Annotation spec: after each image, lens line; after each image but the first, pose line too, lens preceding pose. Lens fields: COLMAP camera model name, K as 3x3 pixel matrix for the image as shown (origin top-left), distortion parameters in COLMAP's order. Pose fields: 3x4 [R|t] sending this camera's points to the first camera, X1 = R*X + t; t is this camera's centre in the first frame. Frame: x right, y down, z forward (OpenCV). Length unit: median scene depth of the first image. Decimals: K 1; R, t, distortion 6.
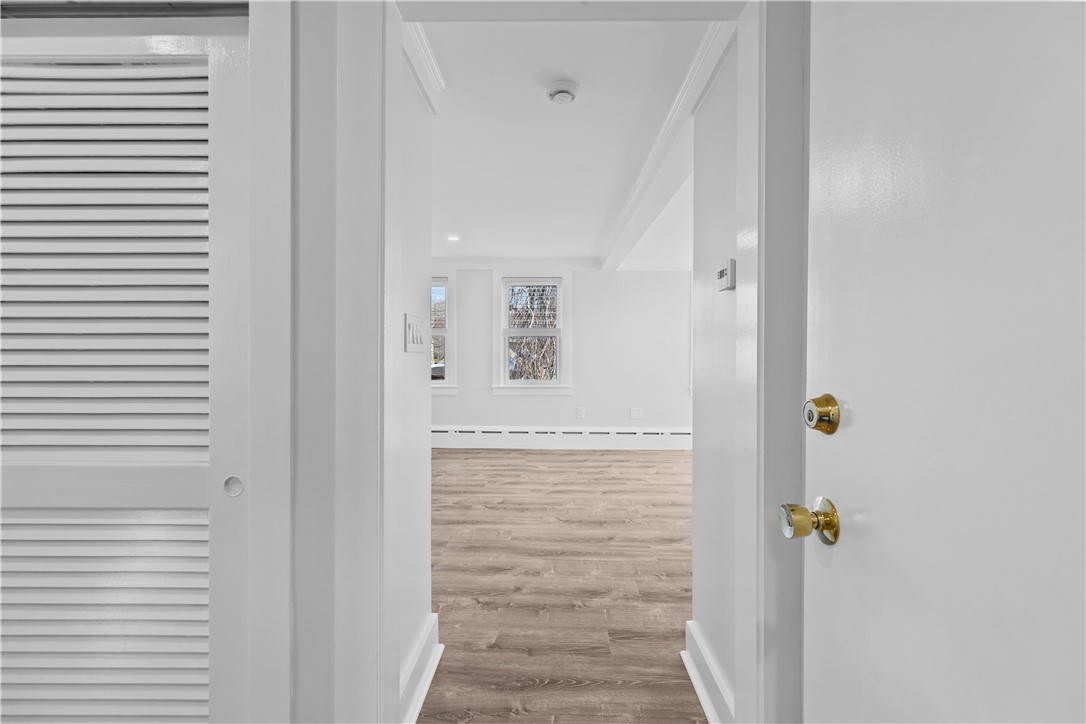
lens RADIAL K [[494.9, 0, 550.7], [0, 494.9, 361.0], [0, 0, 1]] dist [0.007982, -0.002625]
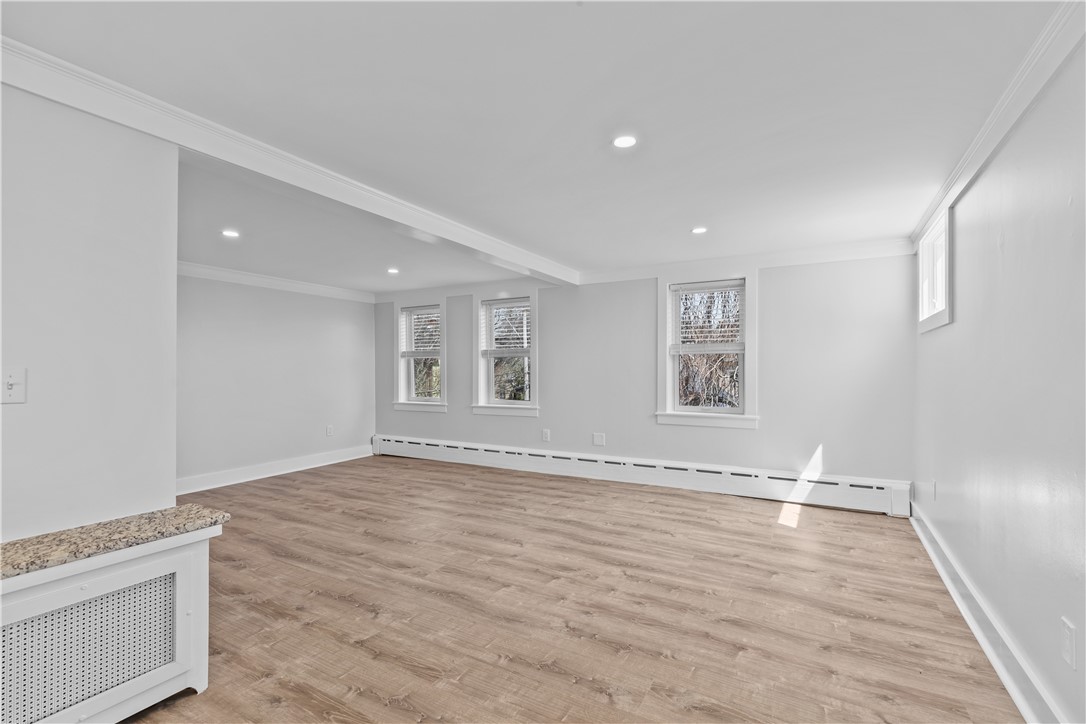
lens RADIAL K [[494.9, 0, 544.7], [0, 494.9, 370.9], [0, 0, 1]] dist [0.007982, -0.002625]
pose [[0.878344, -0.006159, -0.477989, 0.632953], [-0.004195, 0.999779, -0.020592, -0.001167], [0.478010, 0.020092, 0.878125, 0.181107]]
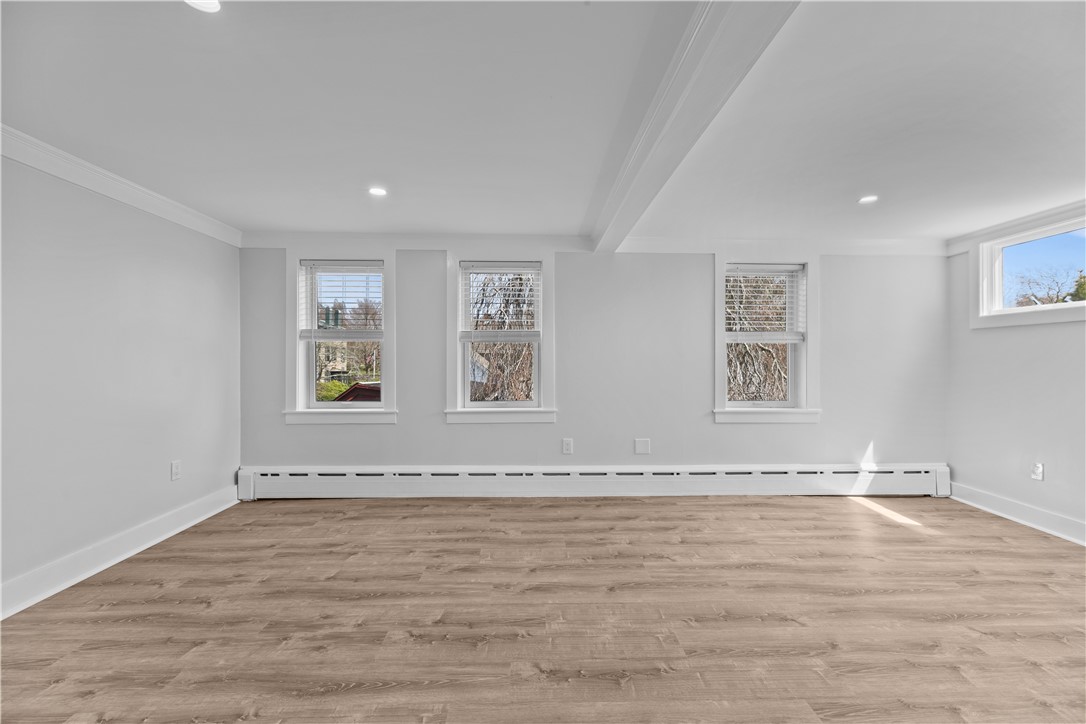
lens RADIAL K [[494.9, 0, 553.3], [0, 494.9, 358.9], [0, 0, 1]] dist [0.007982, -0.002625]
pose [[0.998822, -0.002640, 0.048462, 0.005166], [0.003952, 0.999628, -0.026984, -0.005549], [-0.048373, 0.027143, 0.998460, 0.324768]]
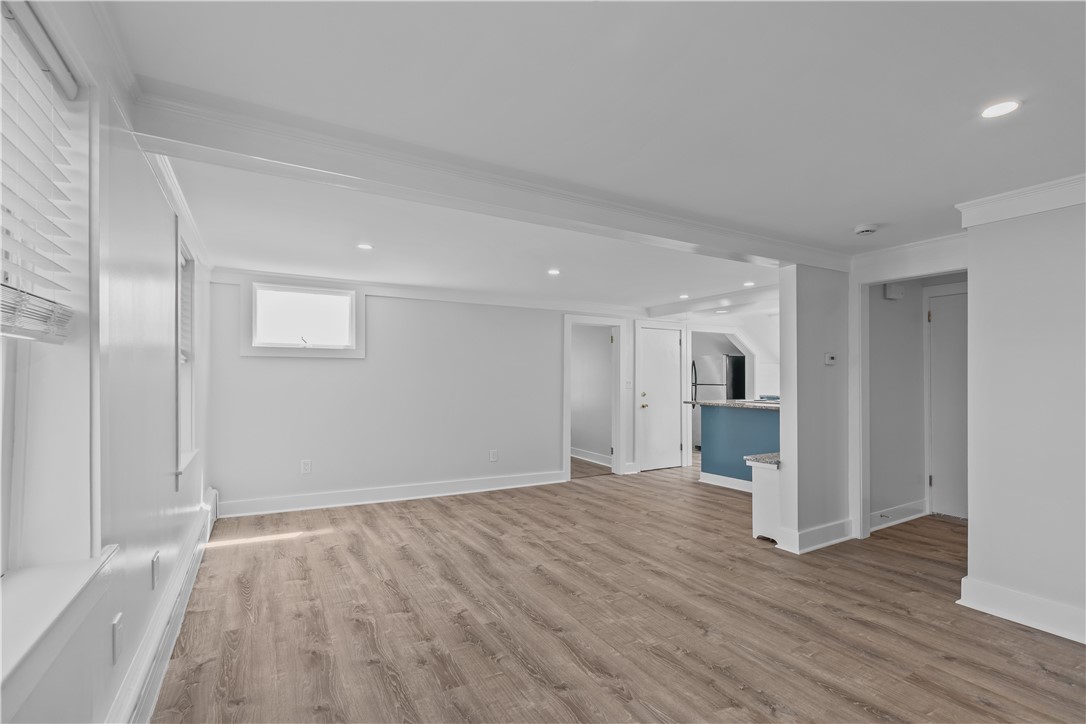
lens RADIAL K [[494.9, 0, 551.4], [0, 494.9, 371.3], [0, 0, 1]] dist [0.007982, -0.002625]
pose [[-0.515781, 0.005979, 0.856699, -0.352537], [0.014536, 0.999893, 0.001773, -0.043497], [-0.856597, 0.013367, -0.515813, 1.139976]]
